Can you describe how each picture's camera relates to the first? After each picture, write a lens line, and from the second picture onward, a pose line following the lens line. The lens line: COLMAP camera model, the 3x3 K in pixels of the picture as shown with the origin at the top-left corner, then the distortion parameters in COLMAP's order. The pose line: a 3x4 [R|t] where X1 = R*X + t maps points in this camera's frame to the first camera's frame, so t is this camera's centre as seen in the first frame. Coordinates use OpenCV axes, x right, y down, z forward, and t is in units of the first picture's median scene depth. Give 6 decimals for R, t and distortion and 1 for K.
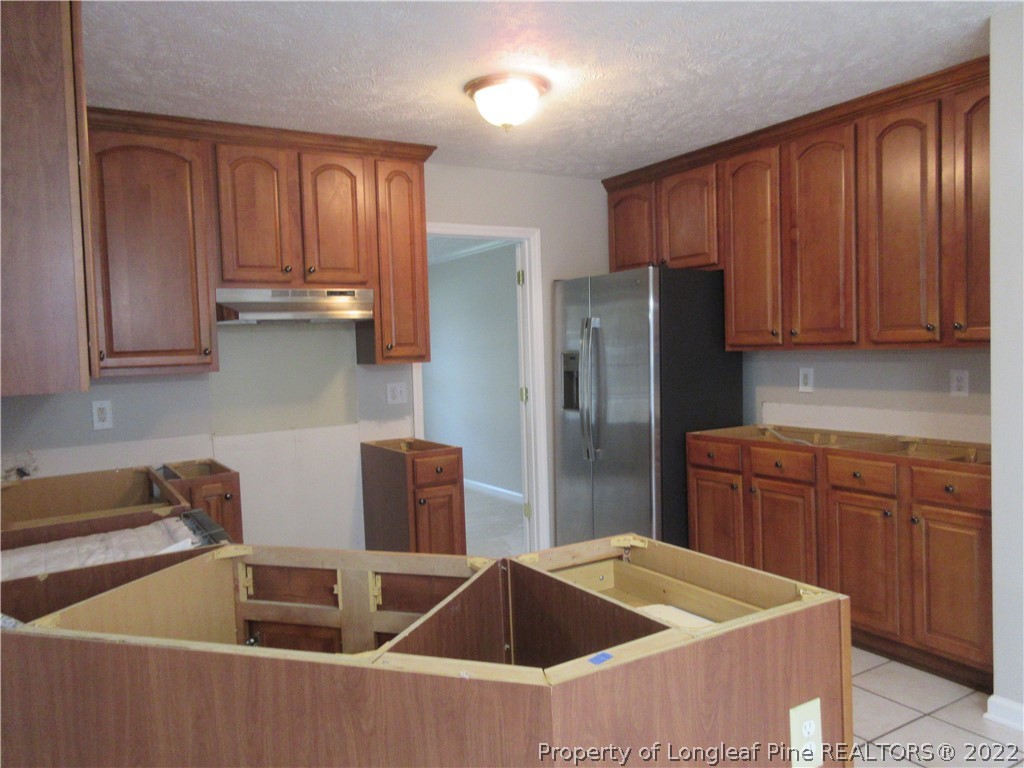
lens RADIAL K [[767.1, 0, 506.5], [0, 767.1, 378.8], [0, 0, 1]] dist [0.010067, -0.005043]
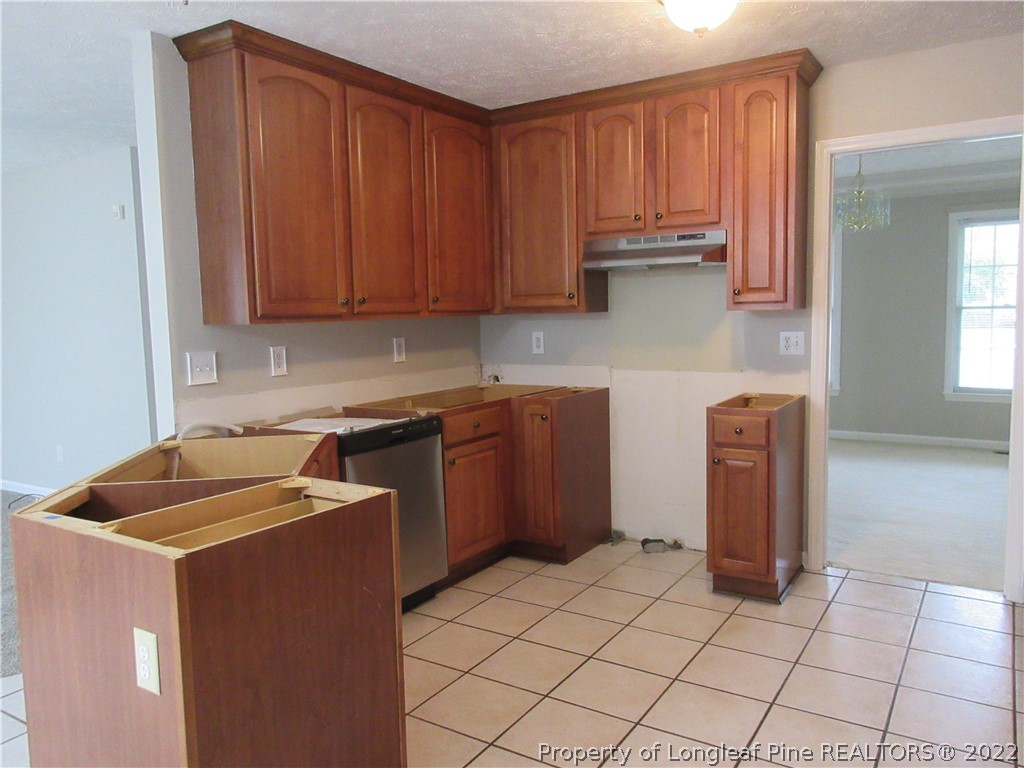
lens RADIAL K [[767.1, 0, 506.5], [0, 767.1, 378.8], [0, 0, 1]] dist [0.010067, -0.005043]
pose [[0.438766, 0.113228, -0.891439, 0.580107], [-0.028785, 0.993292, 0.111997, -0.034496], [0.898140, -0.023481, 0.439082, 0.356425]]
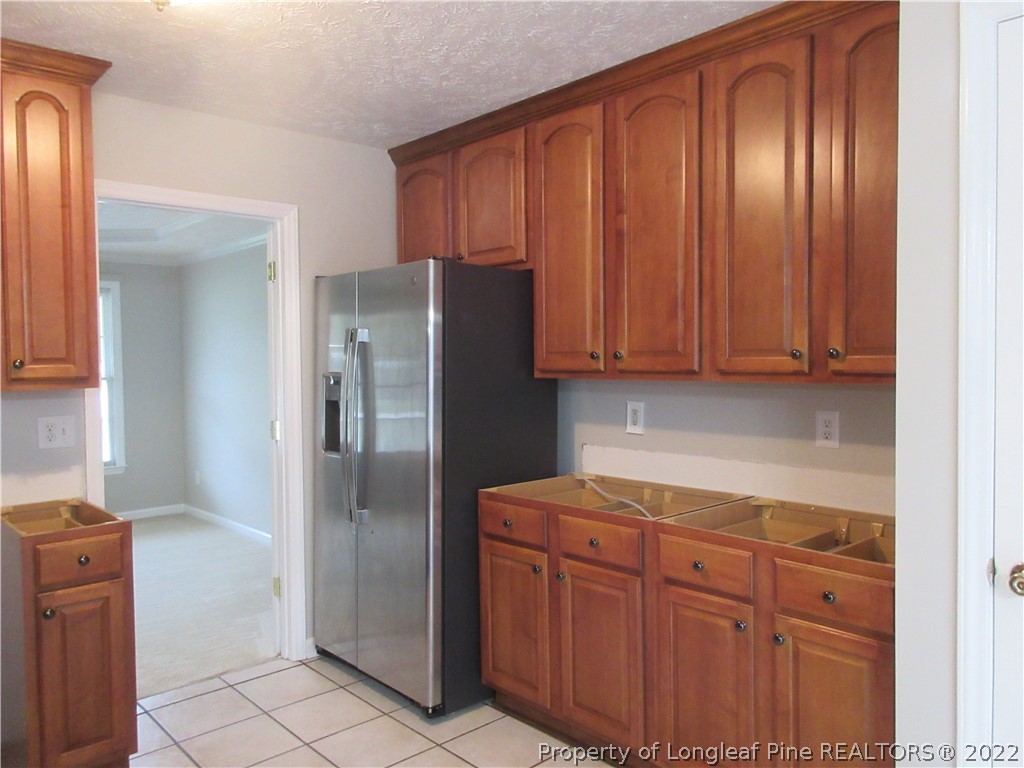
lens RADIAL K [[762.3, 0, 512.0], [0, 762.3, 384.0], [0, 0, 1]] dist [0.010500, 0.001601]
pose [[0.980723, 0.014808, 0.194844, 0.132367], [-0.012563, 0.999840, -0.012755, -0.022567], [-0.195001, 0.010062, 0.980751, 0.305068]]
